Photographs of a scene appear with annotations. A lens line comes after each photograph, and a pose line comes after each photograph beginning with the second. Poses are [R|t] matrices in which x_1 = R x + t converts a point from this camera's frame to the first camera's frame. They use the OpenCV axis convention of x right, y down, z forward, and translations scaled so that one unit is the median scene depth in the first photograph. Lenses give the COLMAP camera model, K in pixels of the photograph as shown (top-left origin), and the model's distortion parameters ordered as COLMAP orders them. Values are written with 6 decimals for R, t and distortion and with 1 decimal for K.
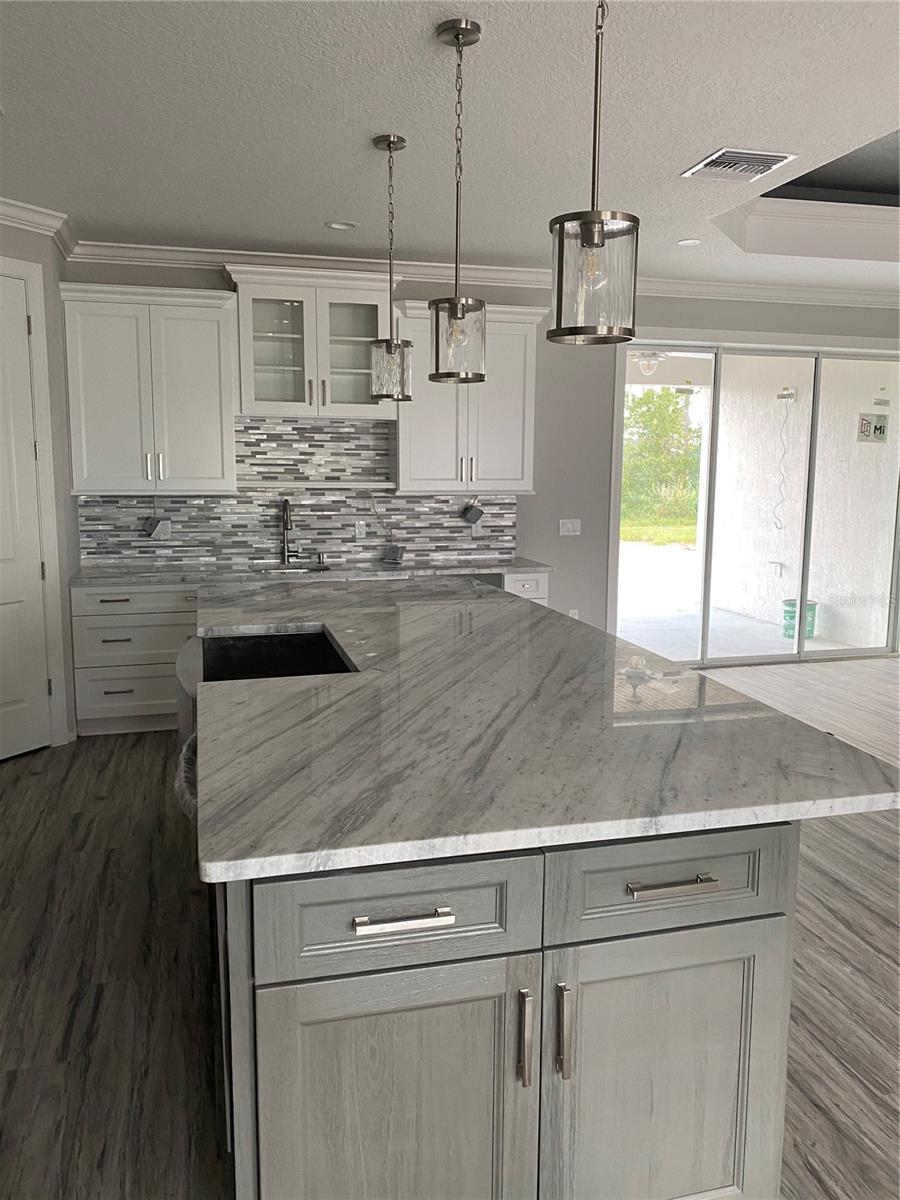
lens RADIAL K [[921.9, 0, 450.0], [0, 921.9, 600.0], [0, 0, 1]] dist [0.028558, -0.037896]
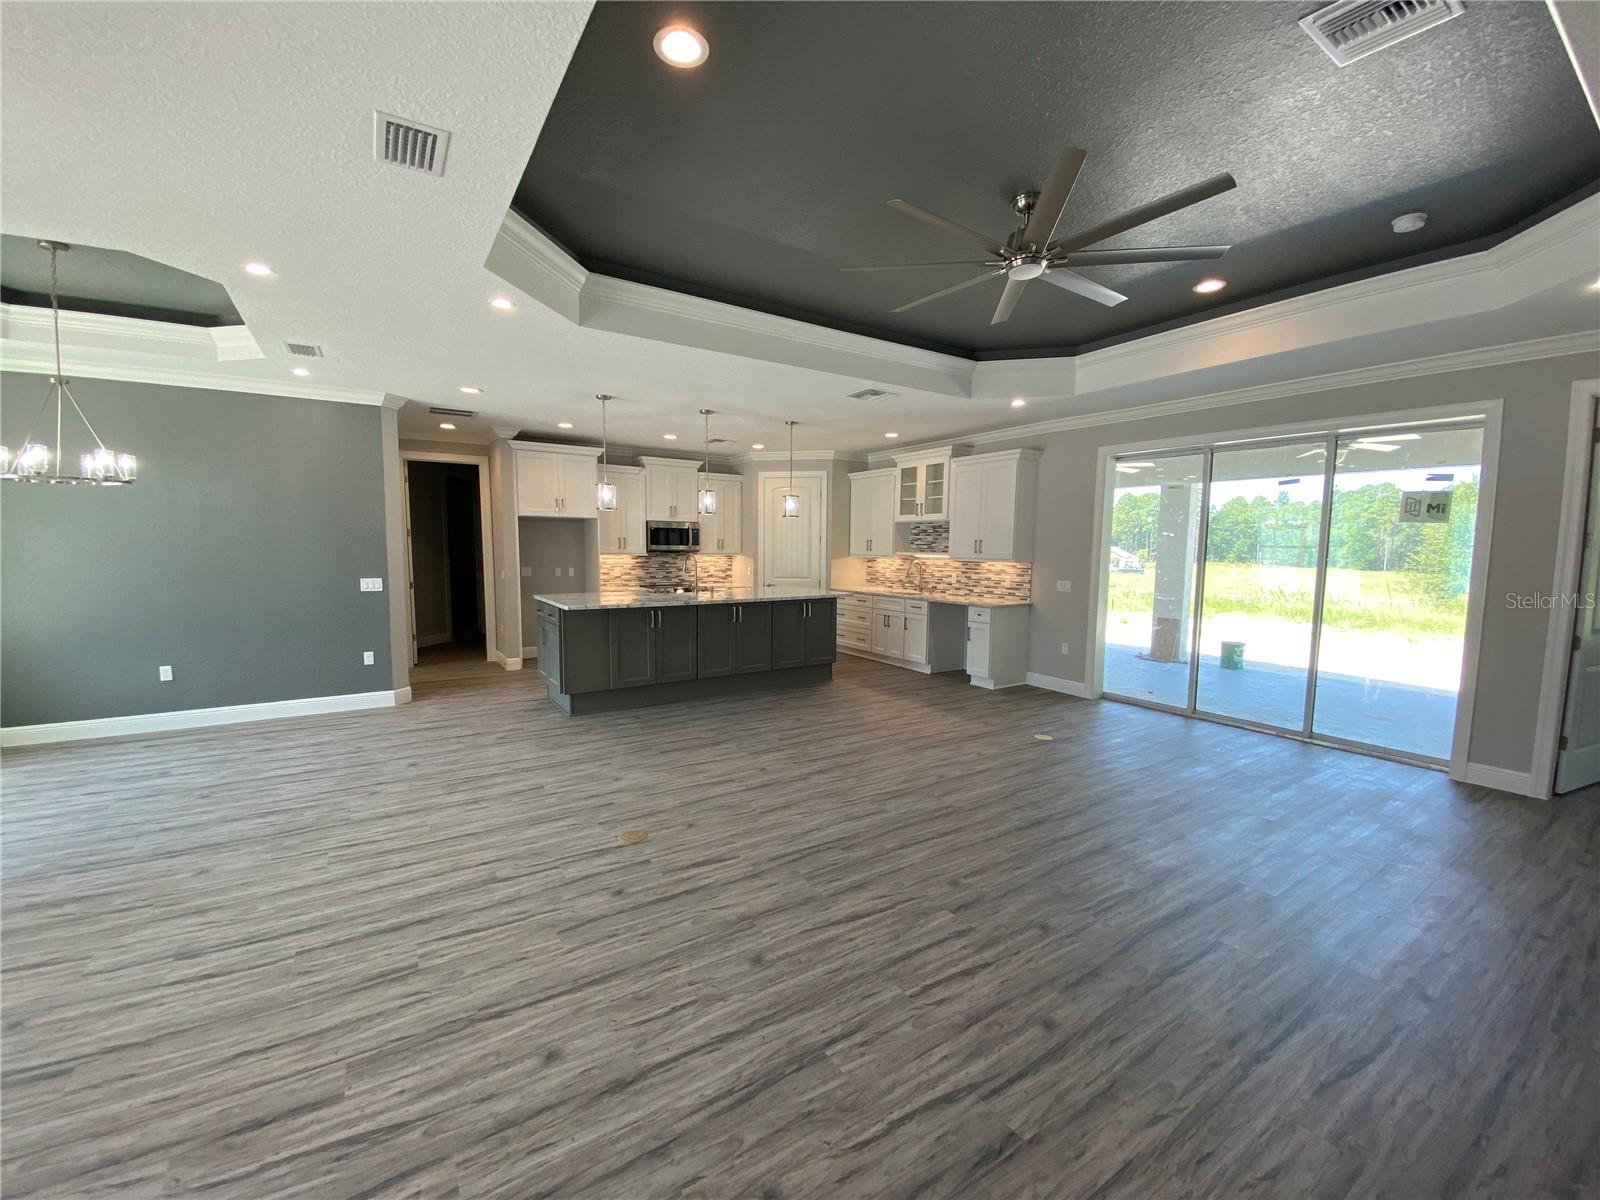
lens RADIAL K [[643.8, 0, 788.7], [0, 643.8, 603.0], [0, 0, 1]] dist [0.043162, -0.029626]
pose [[0.295029, 0.079445, -0.952180, 1.090775], [-0.155846, 0.987193, 0.034078, -0.020140], [0.942693, 0.138339, 0.303632, 0.300362]]
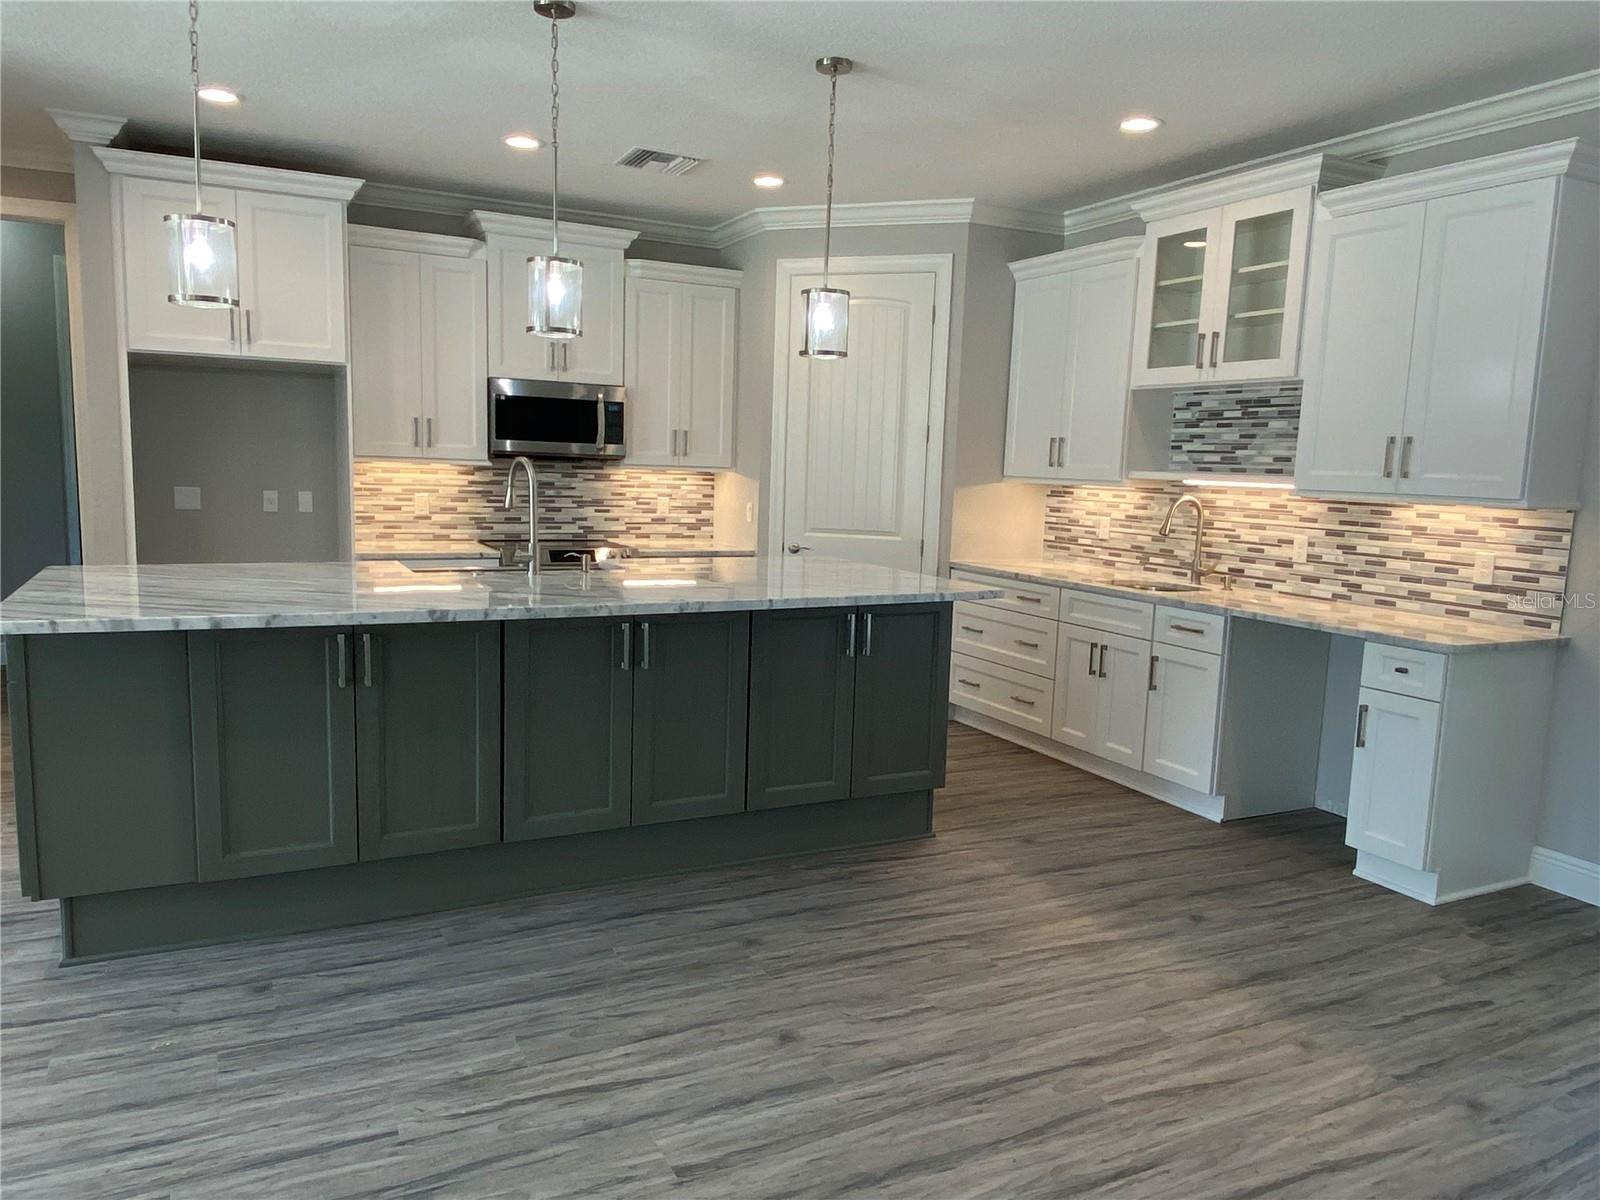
lens RADIAL K [[1122.3, 0, 787.0], [0, 1122.3, 607.2], [0, 0, 1]] dist [0.072558, -0.102907]
pose [[0.191946, 0.125216, -0.973385, 0.647970], [-0.183583, 0.978901, 0.089724, -0.042637], [0.964082, 0.161475, 0.210883, 0.496430]]
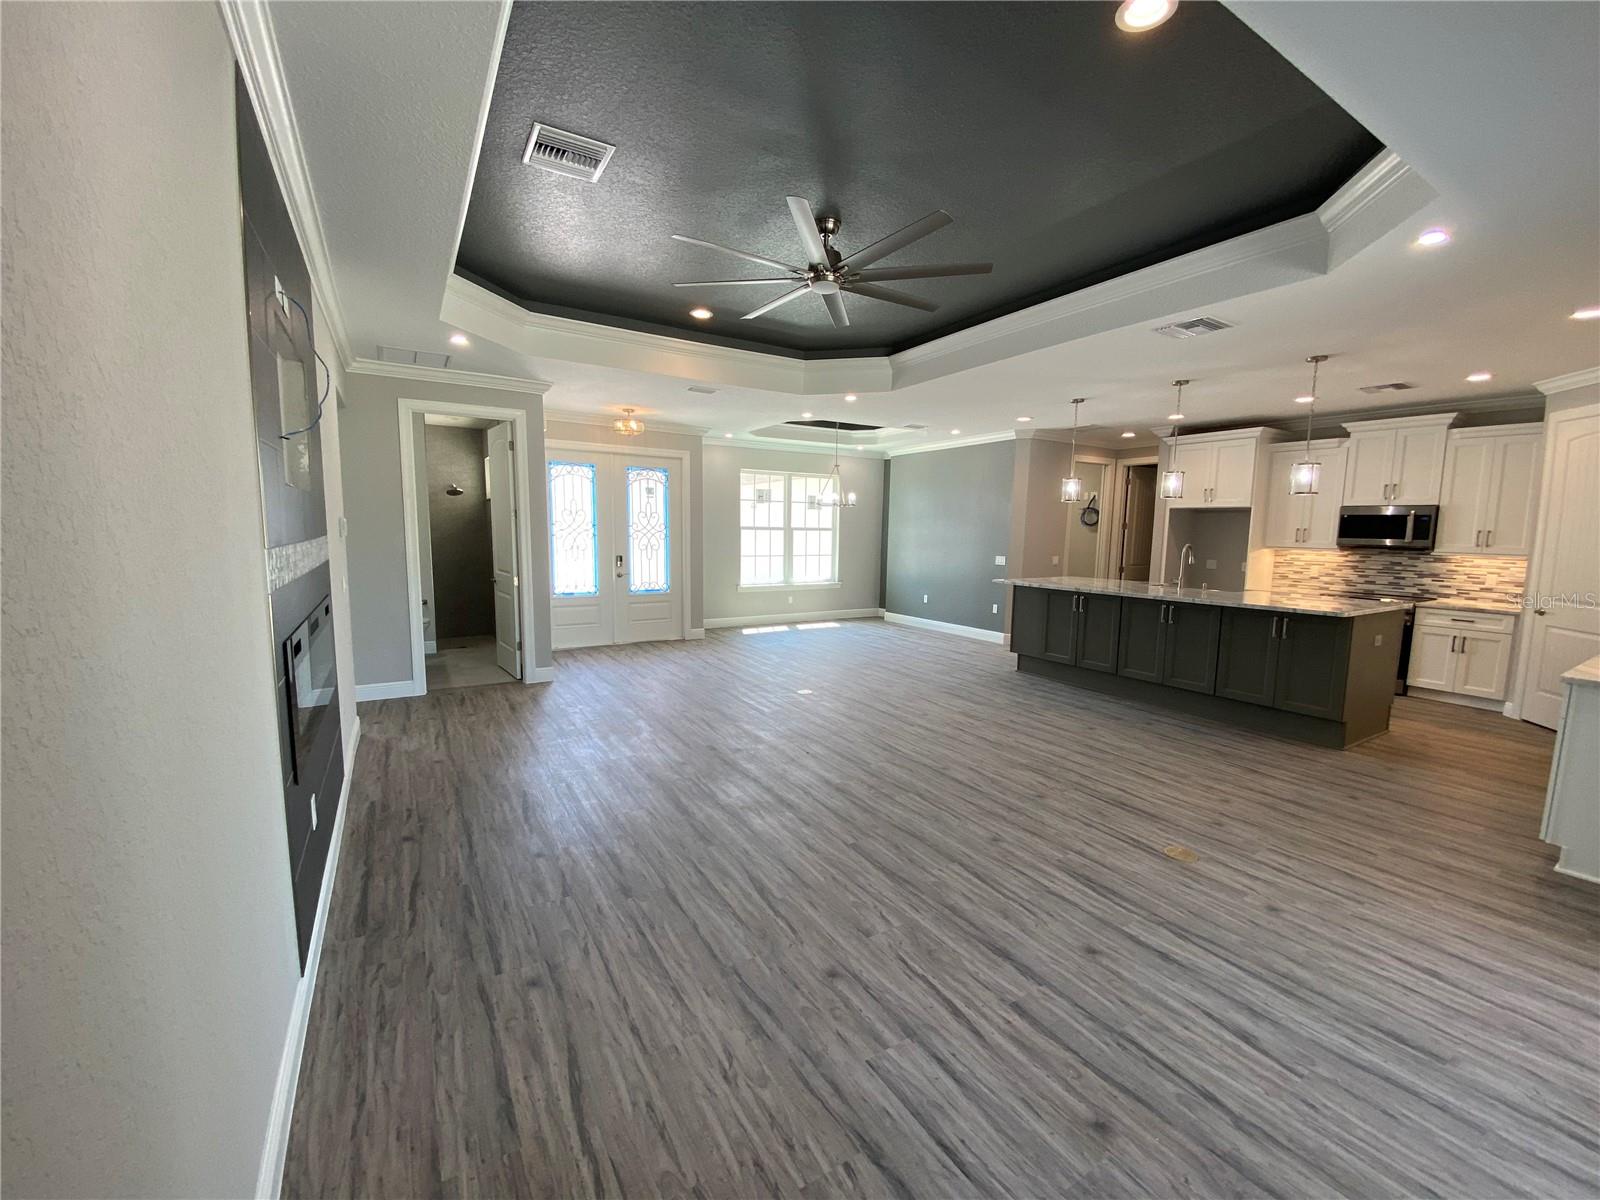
lens RADIAL K [[640.0, 0, 797.3], [0, 640.0, 602.4], [0, 0, 1]] dist [0.042799, -0.028906]
pose [[-0.961430, 0.005762, -0.274989, 0.806373], [-0.068460, 0.963304, 0.259537, -0.174404], [0.266394, 0.268352, -0.925755, 1.270522]]
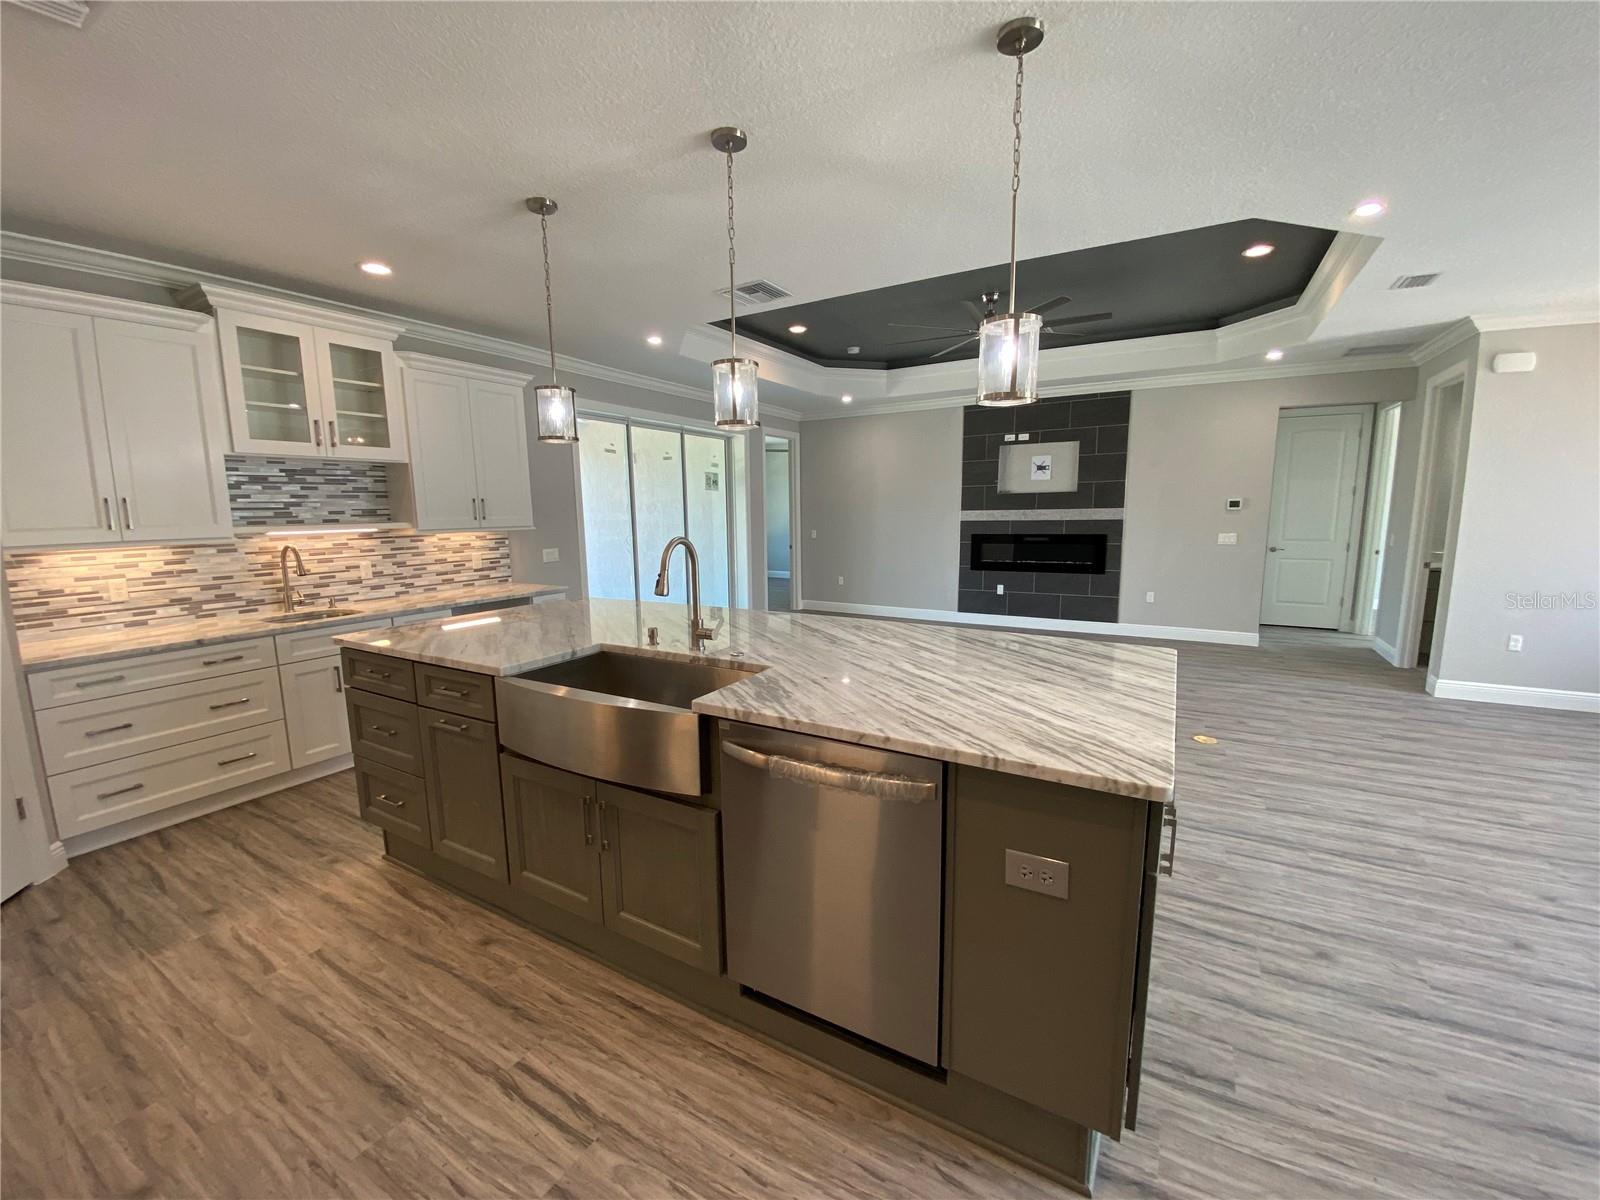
lens RADIAL K [[652.2, 0, 798.2], [0, 652.2, 598.8], [0, 0, 1]] dist [0.023783, -0.021493]
pose [[0.709864, -0.119595, 0.694112, -0.274727], [0.130520, 0.990747, 0.037222, -0.010183], [-0.692140, 0.064173, 0.718904, 0.154897]]
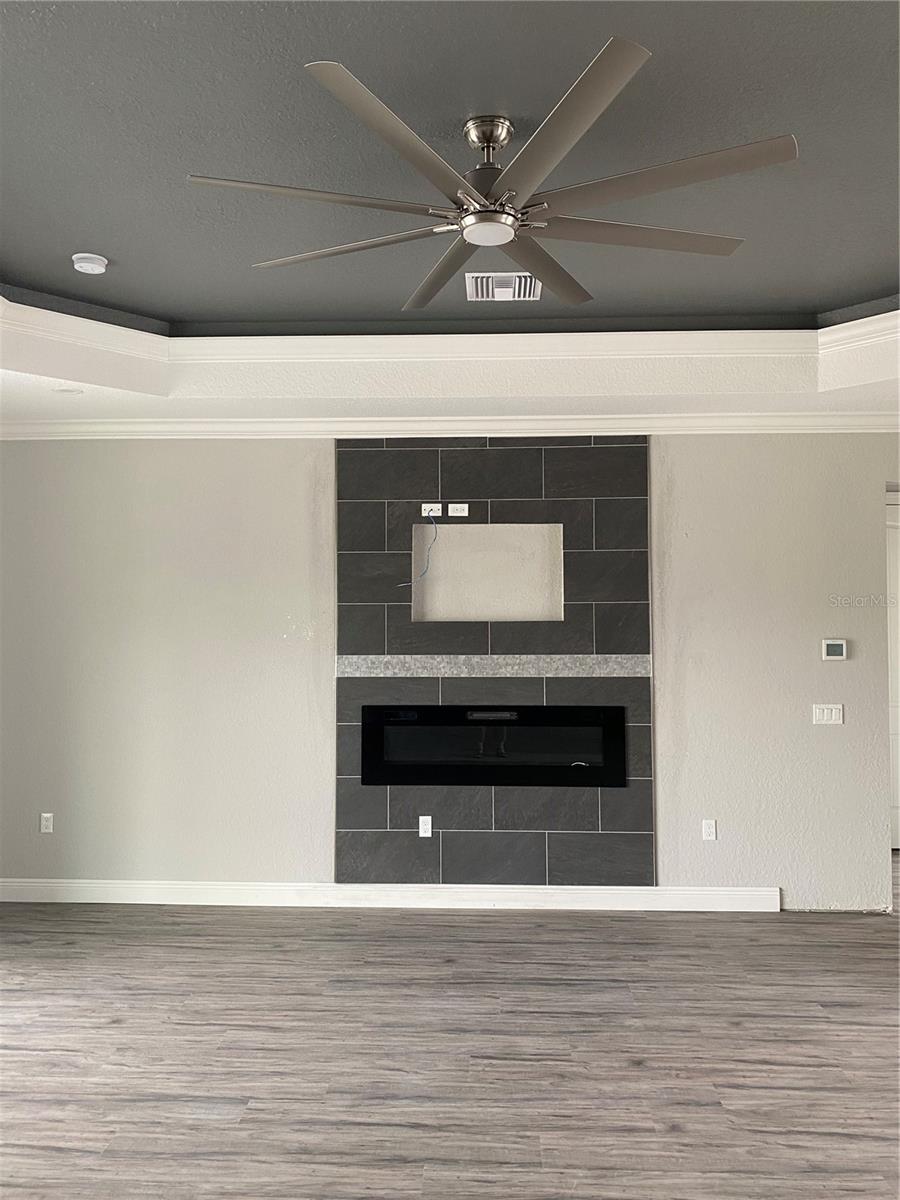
lens RADIAL K [[921.9, 0, 450.0], [0, 921.9, 600.0], [0, 0, 1]] dist [0.028558, -0.037896]
pose [[0.306579, 0.004530, 0.951834, 0.134997], [0.151633, 0.986986, -0.053537, -0.089548], [-0.939690, 0.160743, 0.301902, 0.519523]]
